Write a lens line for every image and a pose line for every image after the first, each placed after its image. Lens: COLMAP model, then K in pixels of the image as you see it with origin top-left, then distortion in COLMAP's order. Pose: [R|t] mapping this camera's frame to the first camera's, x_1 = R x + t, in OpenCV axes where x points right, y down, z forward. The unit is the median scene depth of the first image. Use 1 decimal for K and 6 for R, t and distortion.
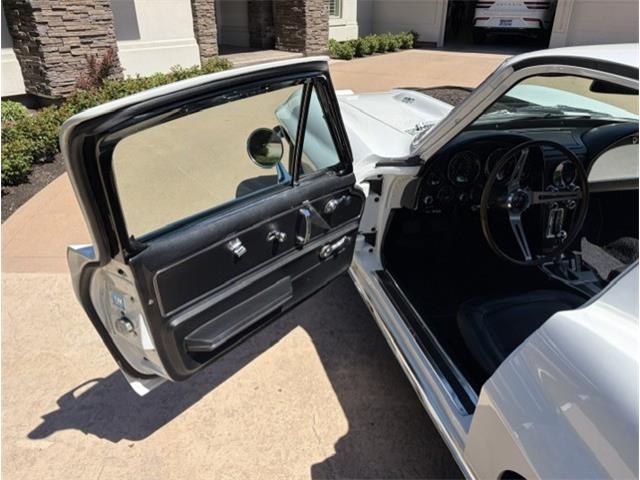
lens RADIAL K [[486.2, 0, 321.3], [0, 486.2, 242.8], [0, 0, 1]] dist [0.078787, -0.081070]
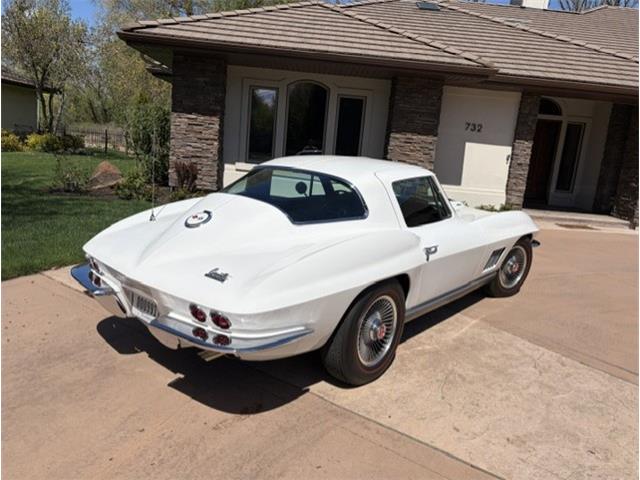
lens RADIAL K [[486.2, 0, 318.2], [0, 486.2, 233.0], [0, 0, 1]] dist [0.078787, -0.081070]
pose [[0.593795, 0.186044, -0.782813, 0.537924], [-0.436572, 0.891734, -0.119227, 0.083706], [0.675880, 0.412550, 0.610728, -0.147231]]
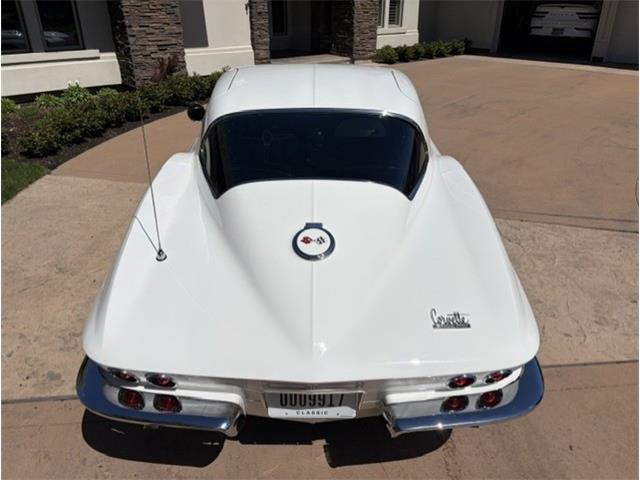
lens RADIAL K [[486.2, 0, 322.2], [0, 486.2, 238.3], [0, 0, 1]] dist [0.078787, -0.081070]
pose [[0.972766, 0.096282, -0.210847, 0.247295], [-0.098227, 0.995163, 0.001251, 0.068437], [0.209947, 0.019494, 0.977518, -0.213189]]
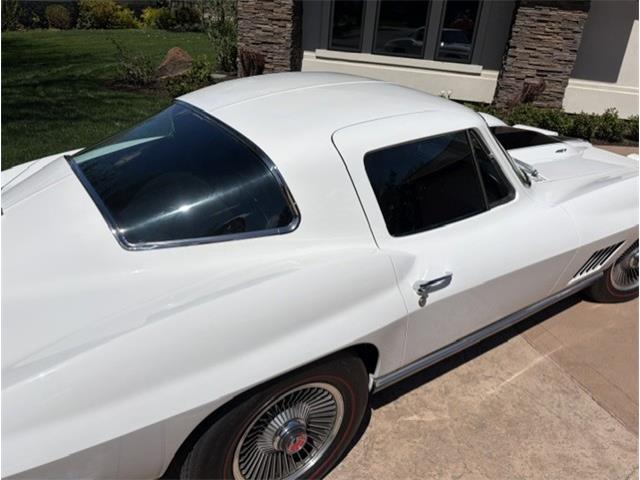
lens RADIAL K [[486.2, 0, 319.5], [0, 486.2, 225.0], [0, 0, 1]] dist [0.078787, -0.081070]
pose [[0.358077, 0.406814, -0.840407, 0.422363], [-0.485816, 0.849830, 0.204381, -0.042458], [0.797348, 0.335099, 0.501941, 0.019960]]
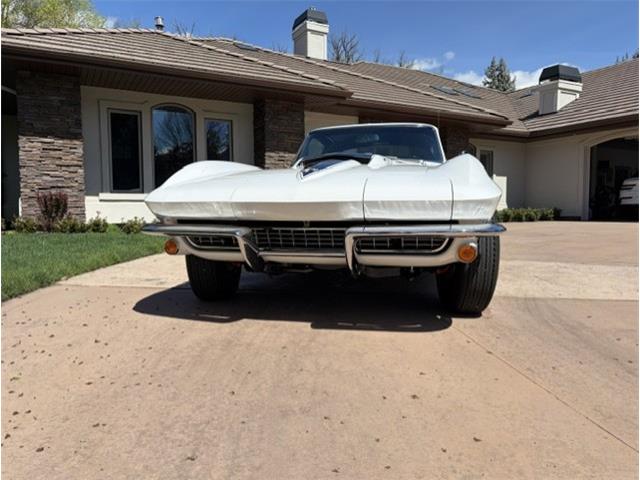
lens RADIAL K [[486.2, 0, 320.3], [0, 486.2, 236.7], [0, 0, 1]] dist [0.078787, -0.081070]
pose [[0.902181, 0.010595, -0.431228, 0.313615], [-0.183388, 0.914274, -0.361208, 0.280822], [0.390434, 0.404957, 0.826784, -0.296528]]
